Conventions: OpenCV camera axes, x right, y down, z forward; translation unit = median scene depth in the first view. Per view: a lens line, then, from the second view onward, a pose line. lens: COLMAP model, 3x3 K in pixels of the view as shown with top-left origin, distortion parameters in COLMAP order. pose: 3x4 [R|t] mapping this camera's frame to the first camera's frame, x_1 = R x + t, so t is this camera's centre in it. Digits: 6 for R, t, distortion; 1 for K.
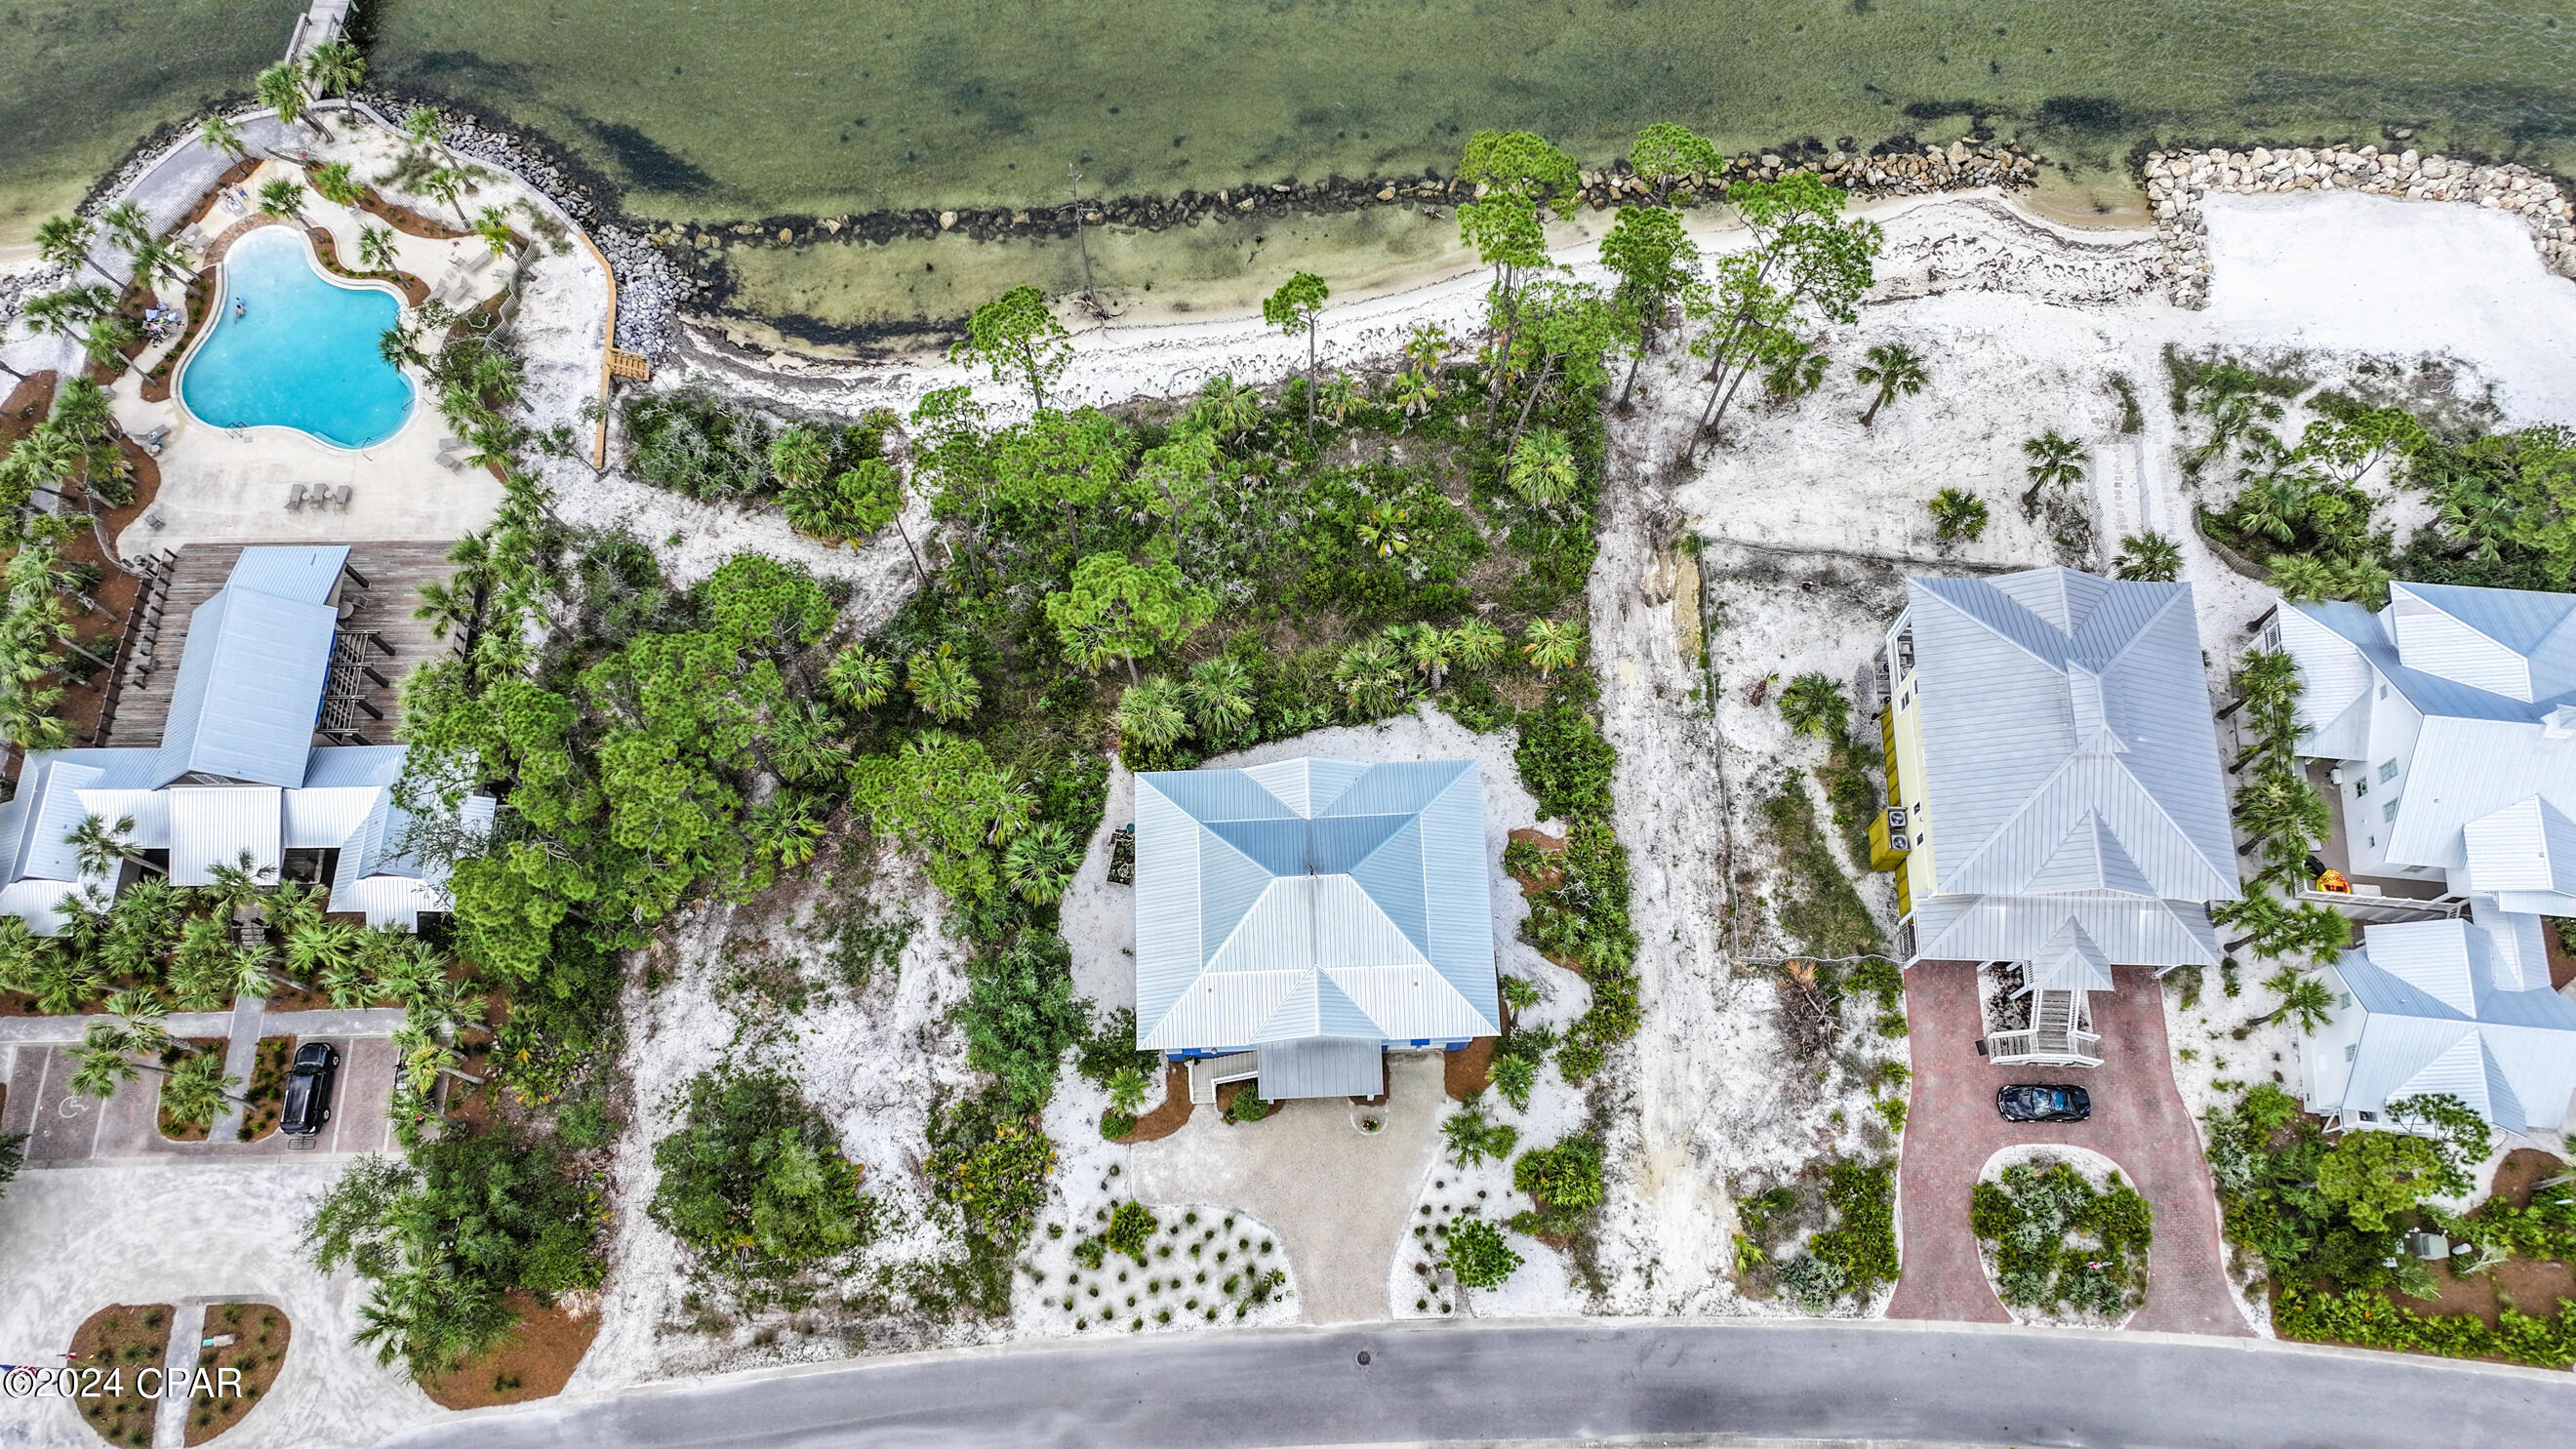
lens RADIAL K [[1810.3, 0, 1292.9], [0, 1810.3, 712.7], [0, 0, 1]] dist [-0.007777, 0.022835]
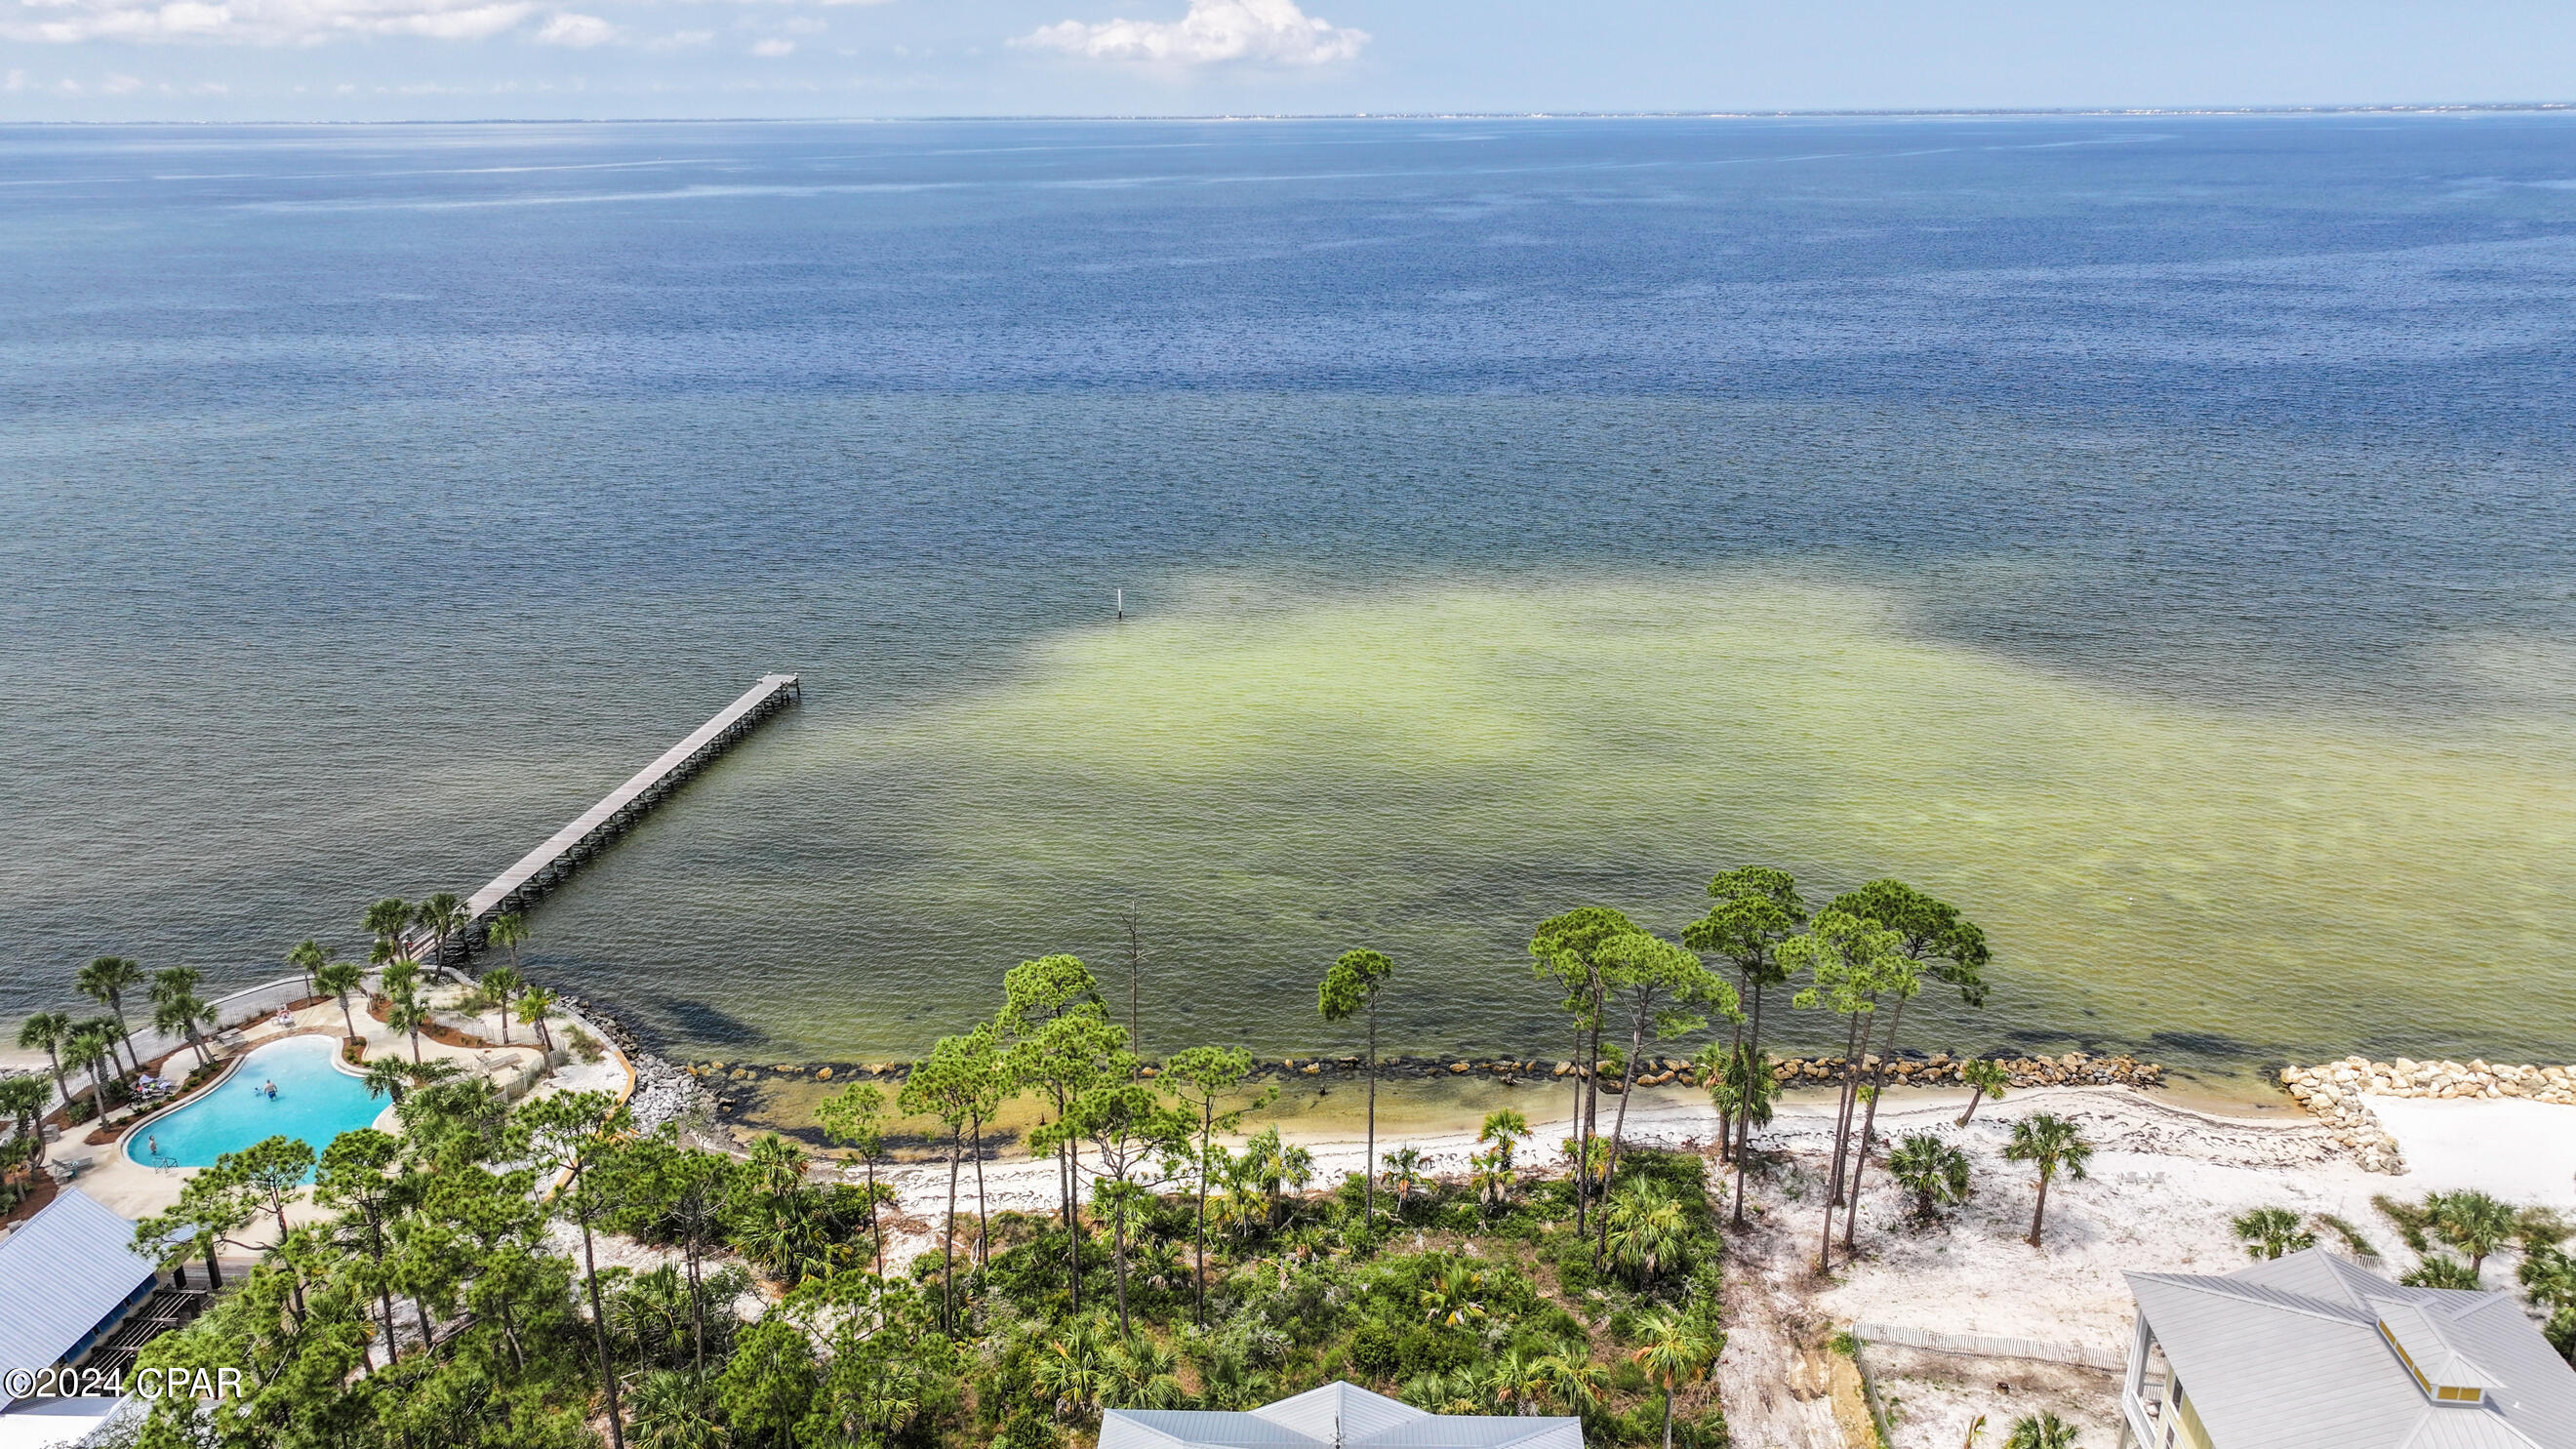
lens RADIAL K [[1810.3, 0, 1291.2], [0, 1810.3, 724.2], [0, 0, 1]] dist [-0.007777, 0.022835]
pose [[0.997248, 0.029713, -0.067930, 0.024744], [-0.071038, 0.645297, -0.760622, 0.355669], [0.021235, 0.763354, 0.645632, 0.277828]]
